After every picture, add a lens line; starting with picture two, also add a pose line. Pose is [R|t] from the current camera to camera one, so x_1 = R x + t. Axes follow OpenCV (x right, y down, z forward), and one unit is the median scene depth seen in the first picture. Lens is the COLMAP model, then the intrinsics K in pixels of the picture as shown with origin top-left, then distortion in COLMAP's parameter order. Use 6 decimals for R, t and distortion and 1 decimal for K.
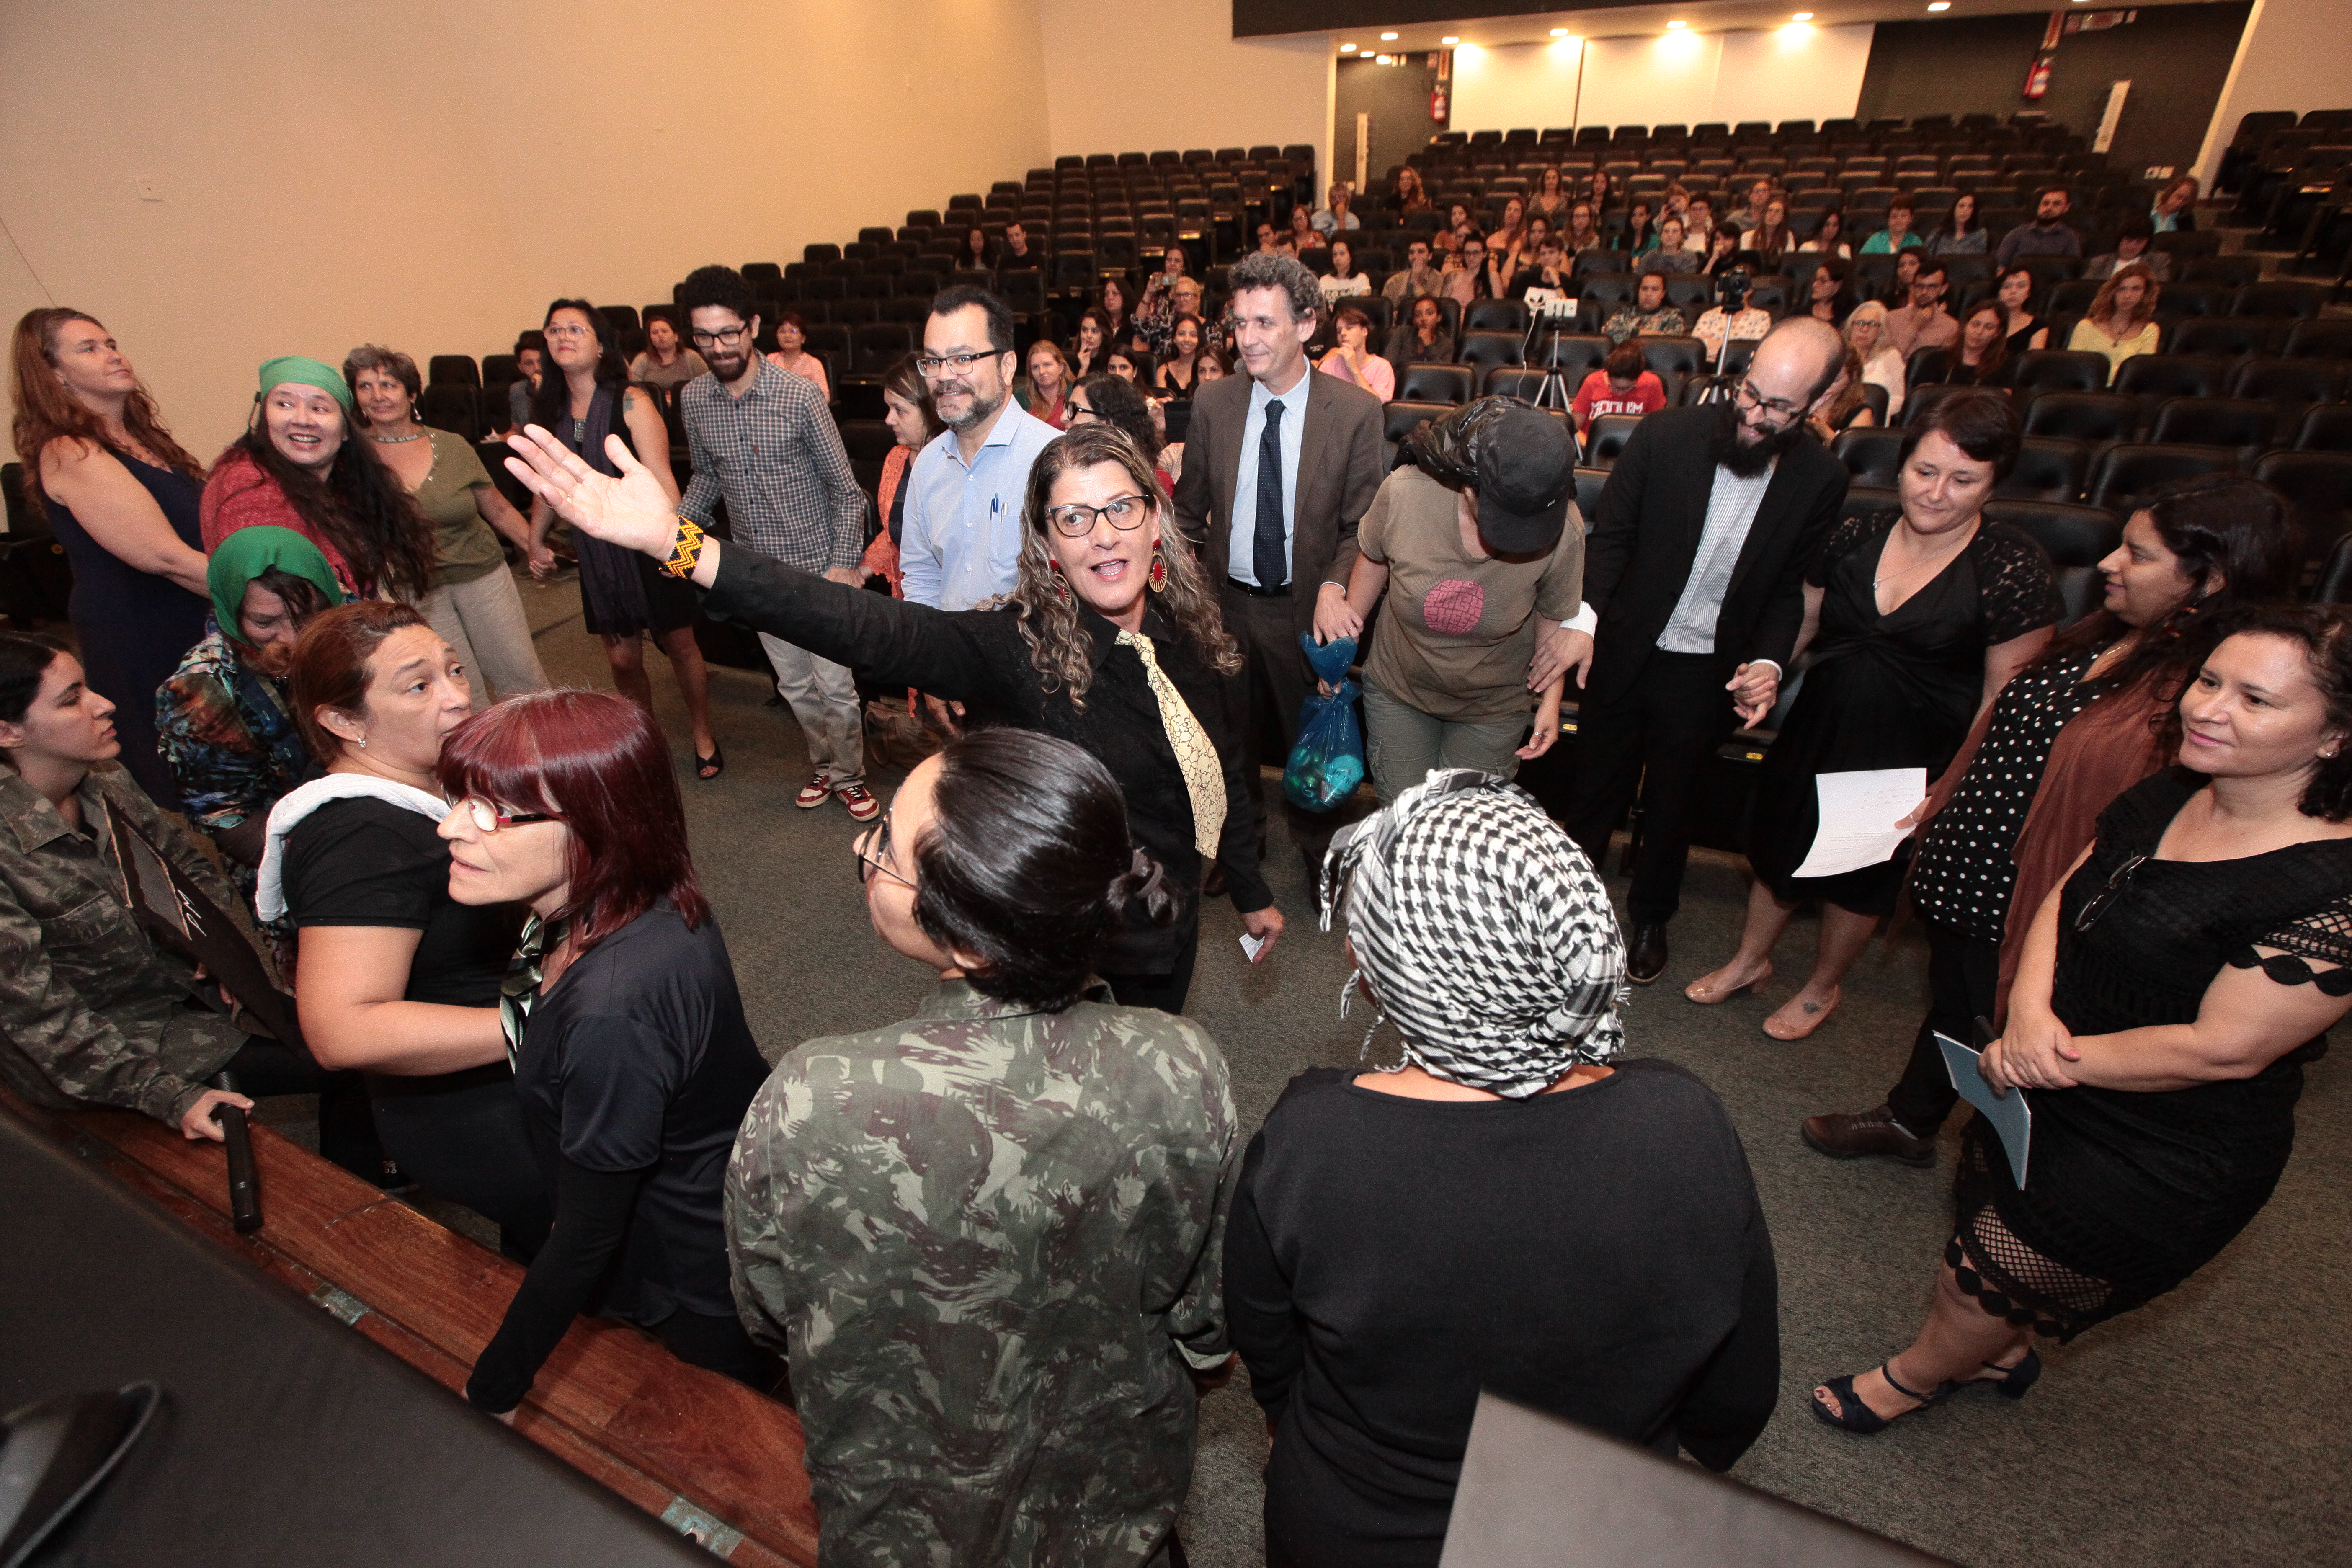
lens RADIAL K [[1083.0, 0, 1176.0], [0, 1083.0, 784.0], [0, 0, 1]] dist [-0.044532, 0.004803]
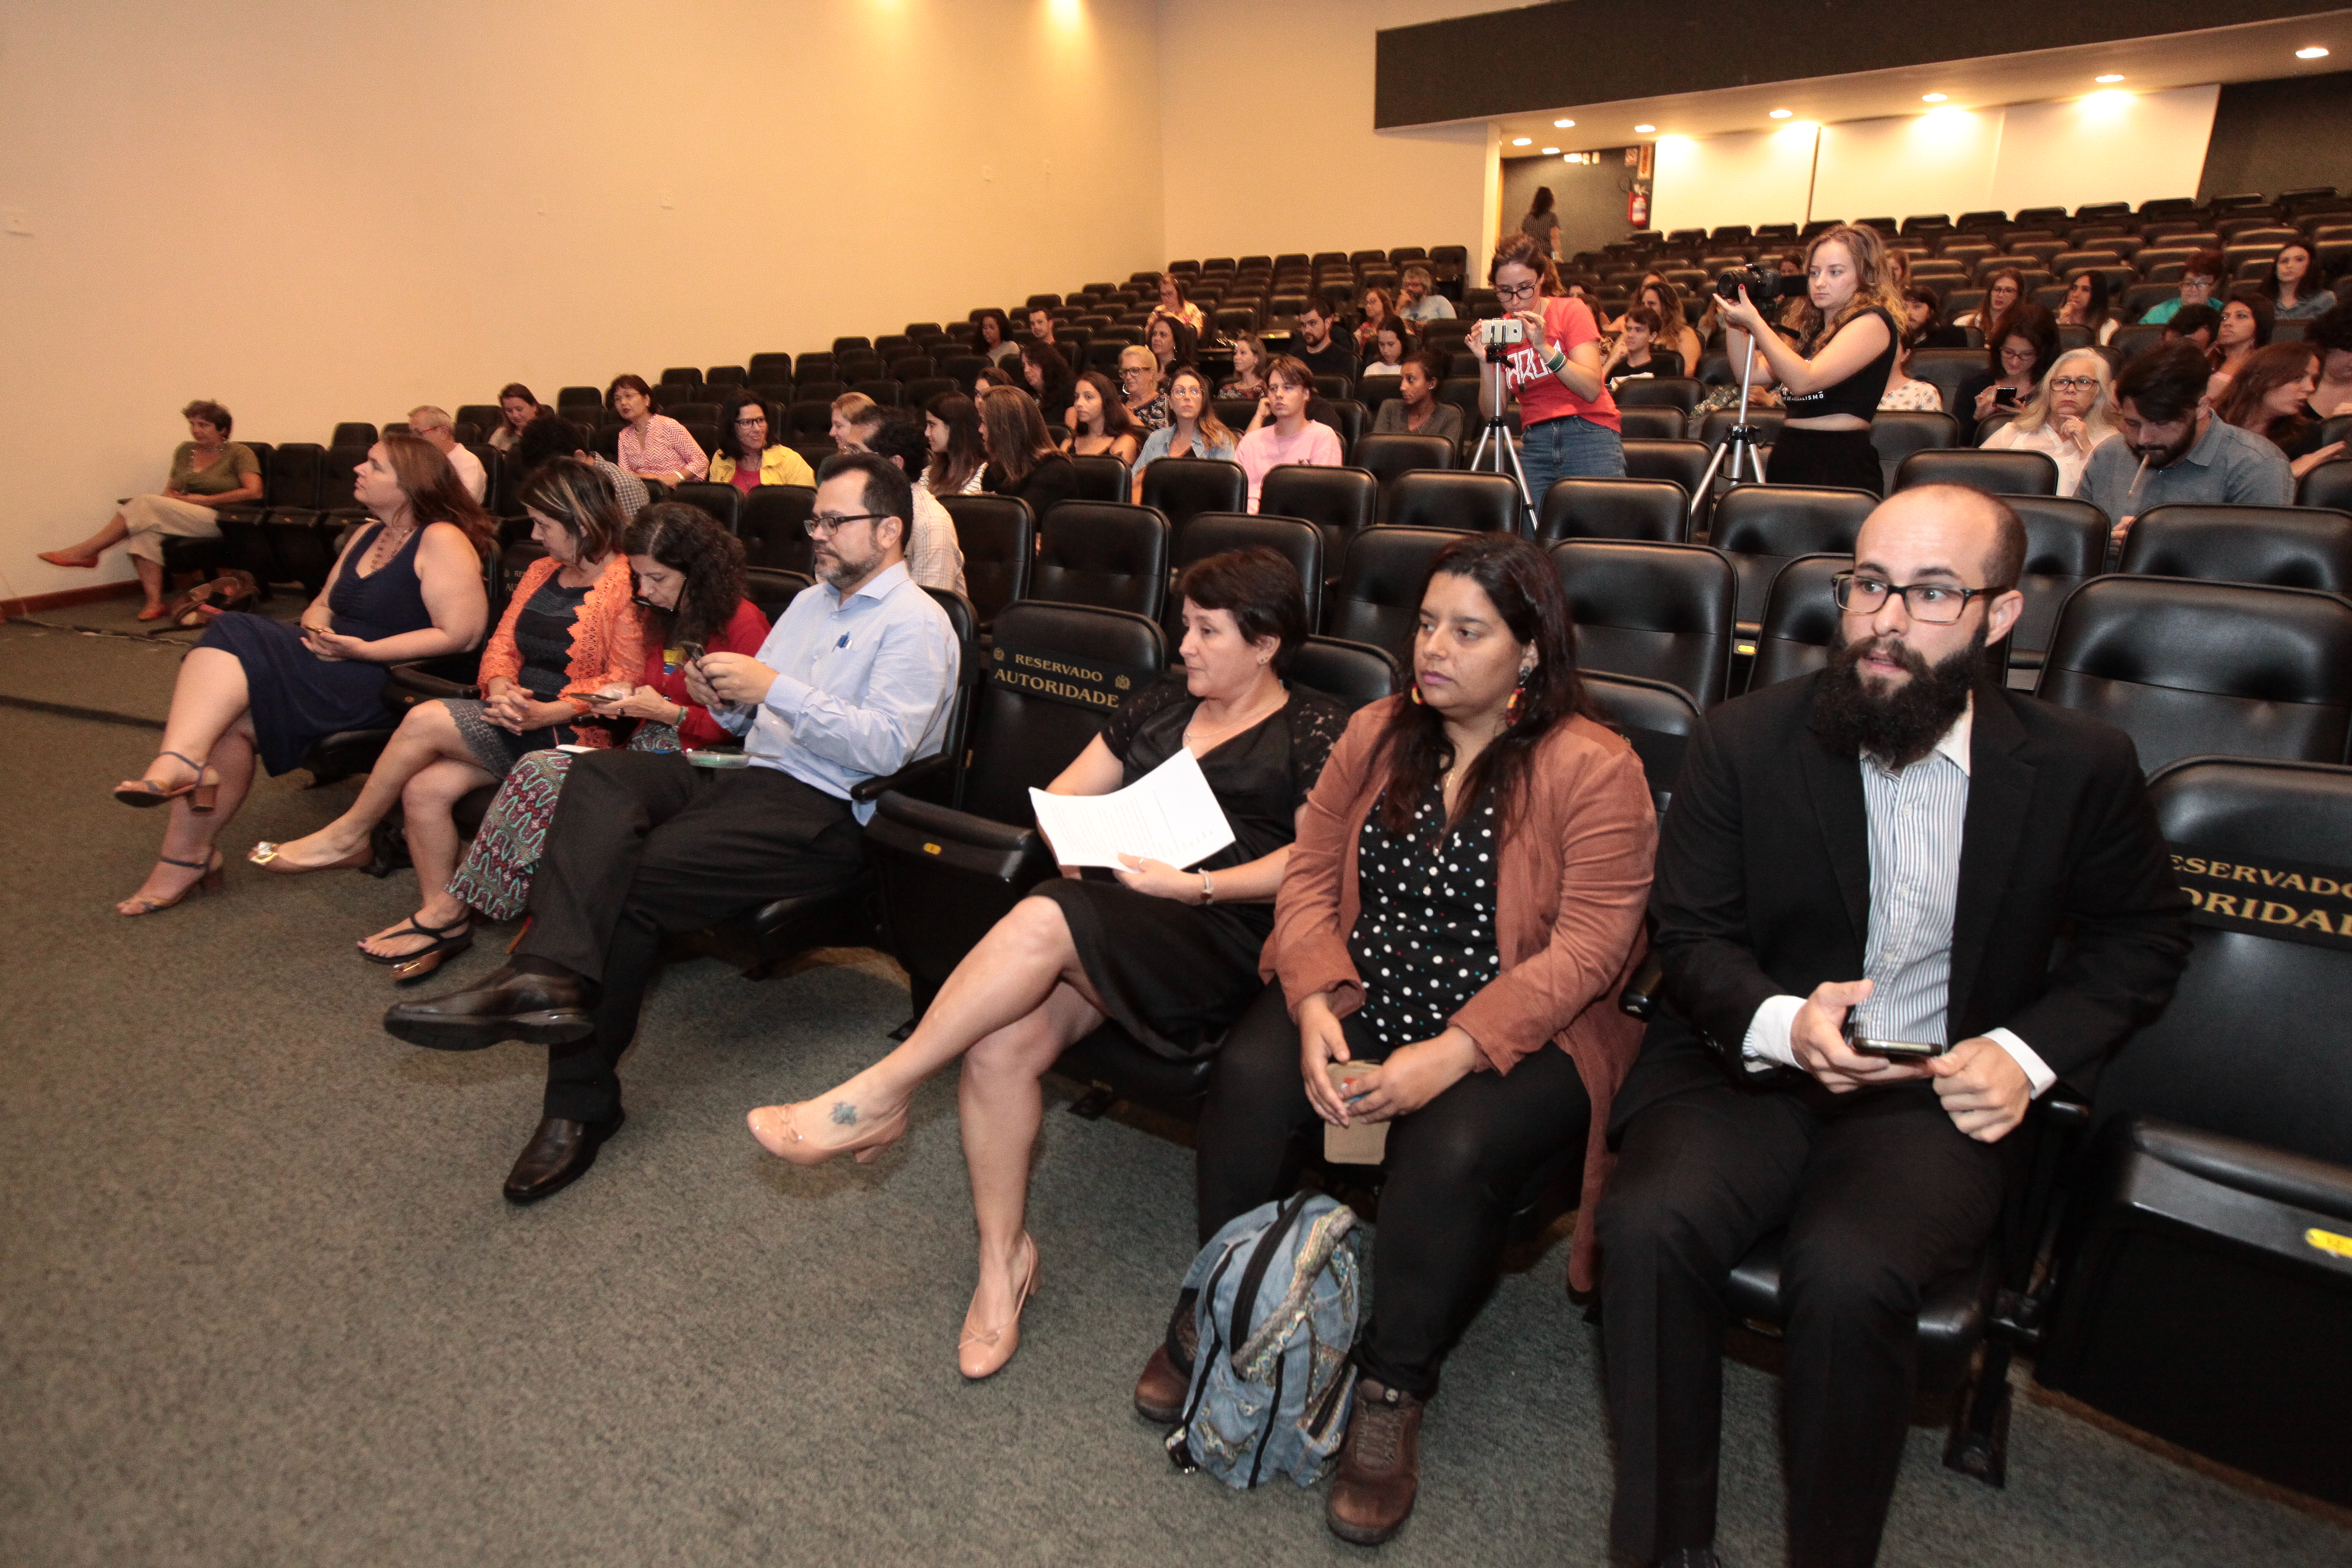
lens RADIAL K [[1212.6, 0, 1176.0], [0, 1212.6, 784.0], [0, 0, 1]] dist [0.001183, 0.001859]
pose [[0.983150, 0.066516, -0.170267, 0.132992], [-0.091766, 0.985165, -0.145010, -0.008798], [0.158096, 0.158192, 0.974670, 0.103868]]
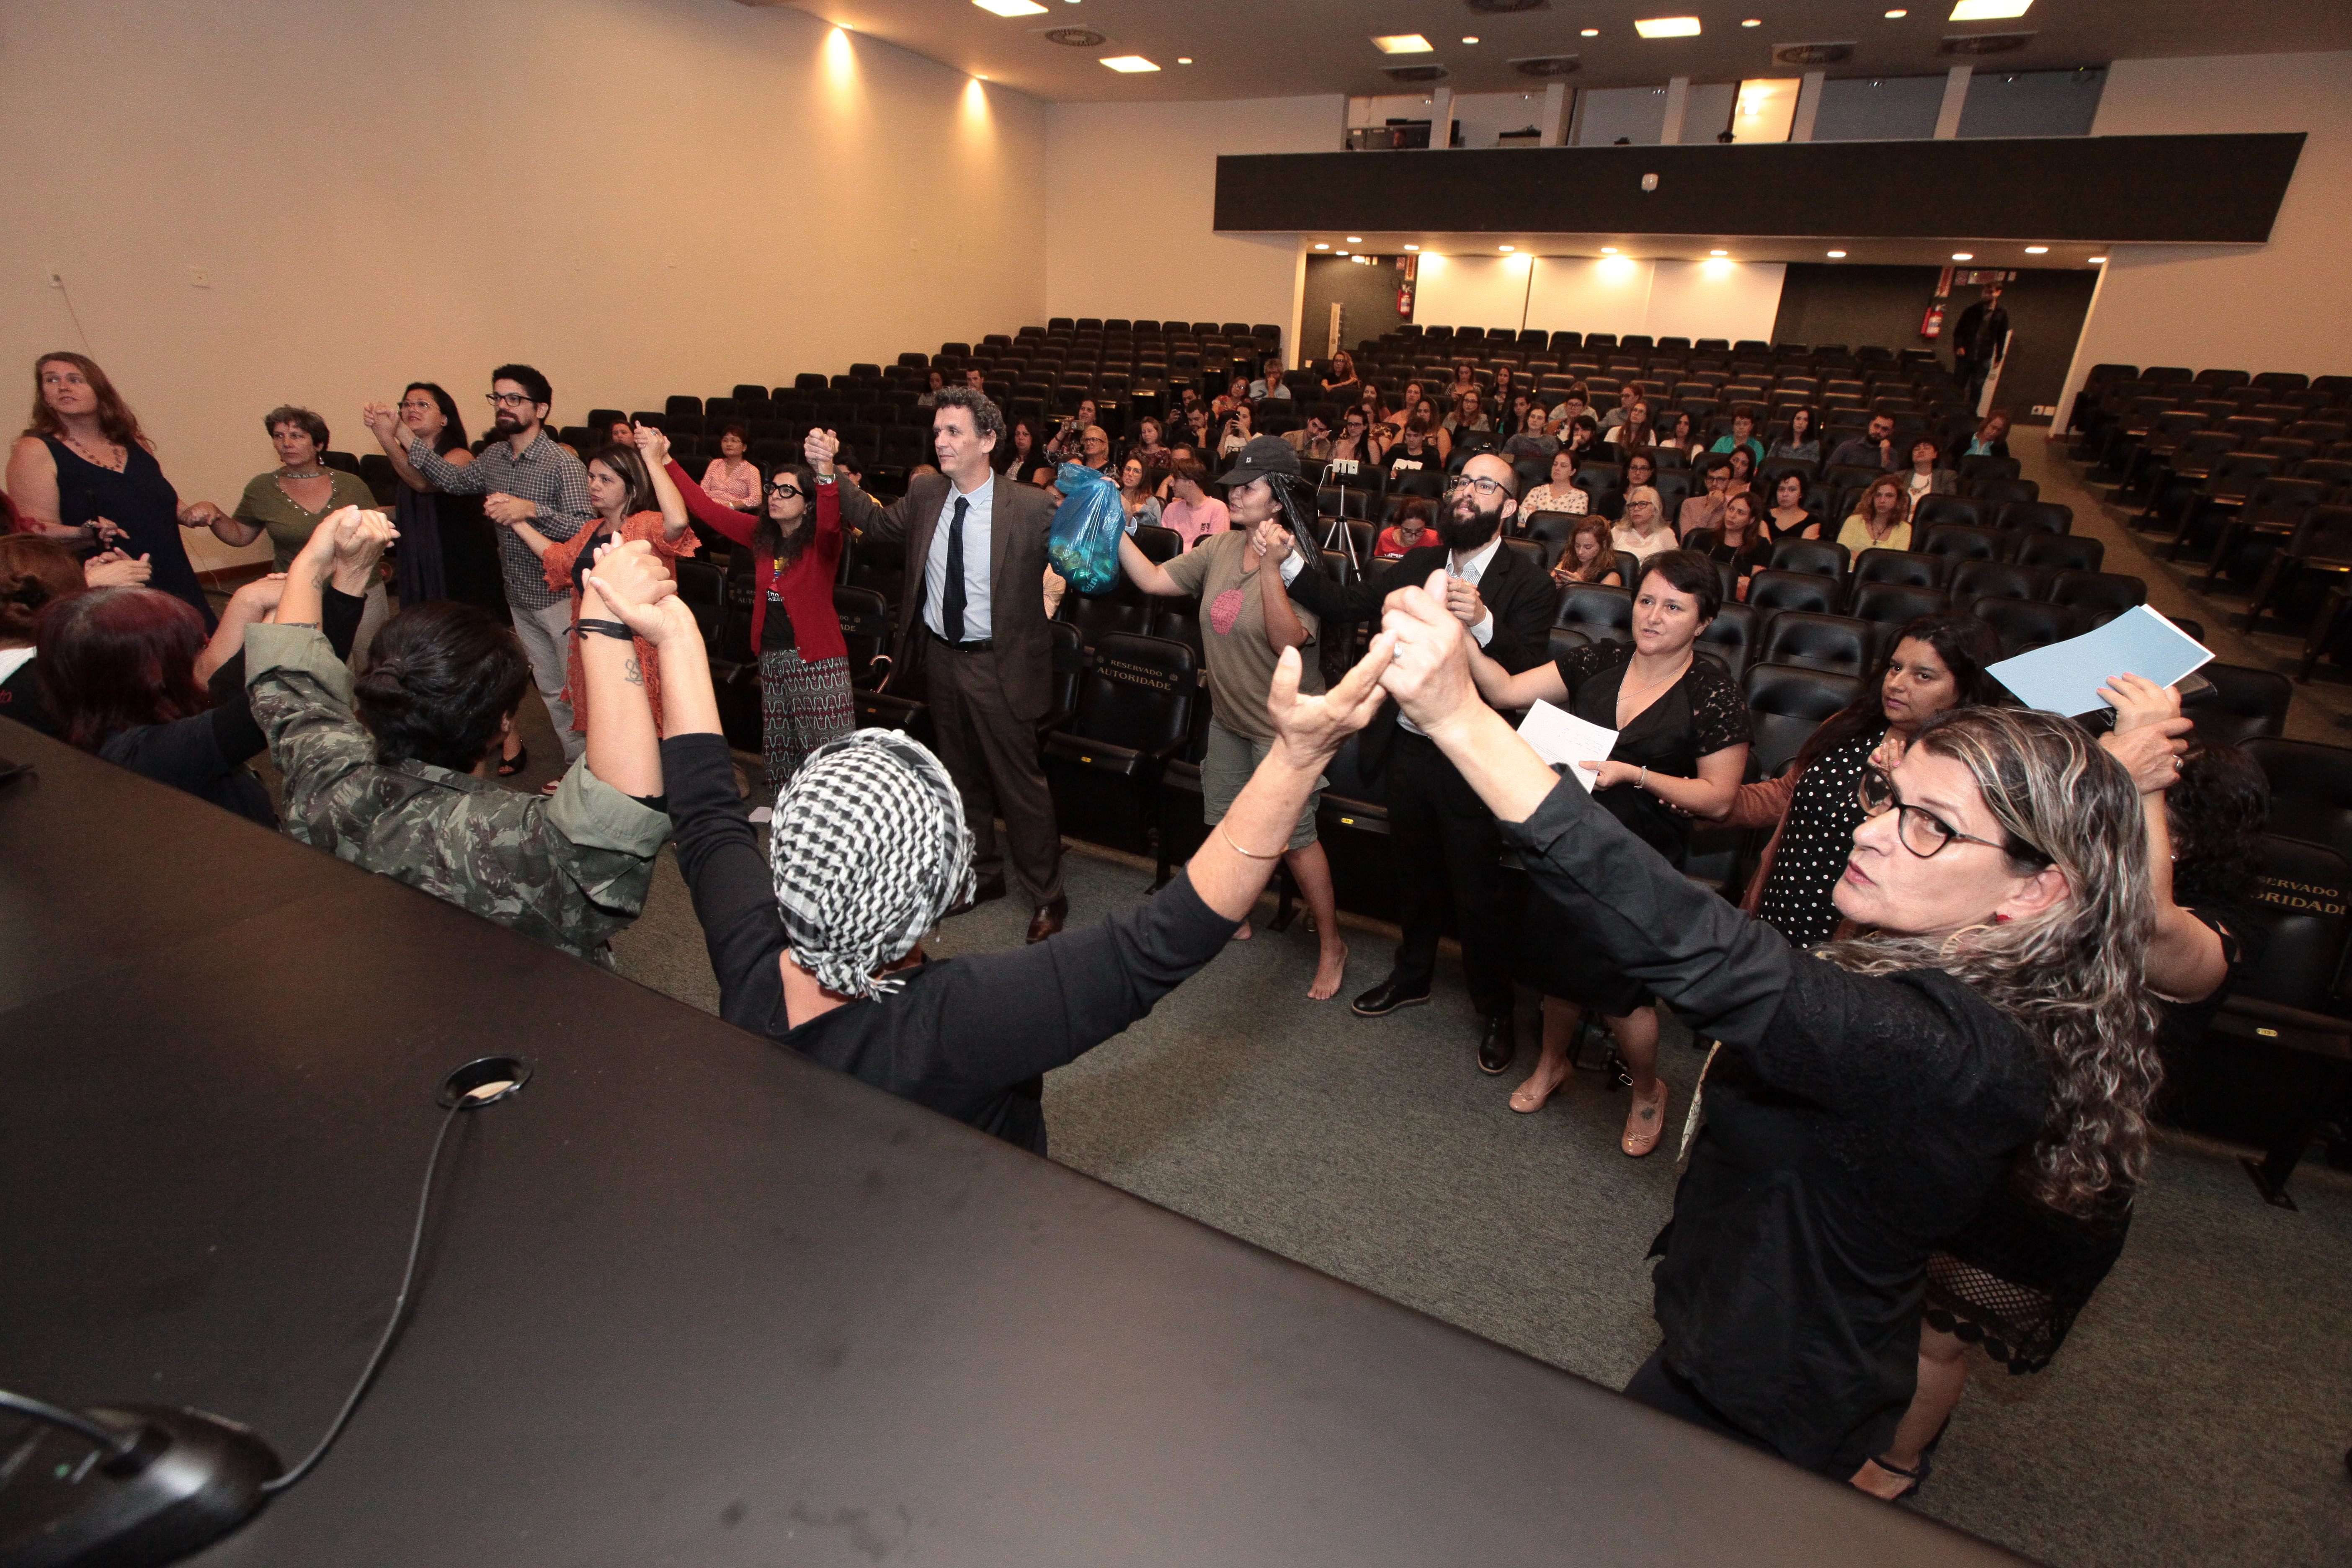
lens RADIAL K [[1044.2, 0, 1179.0], [0, 1044.2, 799.4], [0, 0, 1]] dist [-0.048557, 0.000727]
pose [[0.996510, 0.083476, -0.000655, 0.091745], [-0.083111, 0.991354, -0.101538, 0.021916], [-0.007827, 0.101238, 0.994831, -0.047592]]
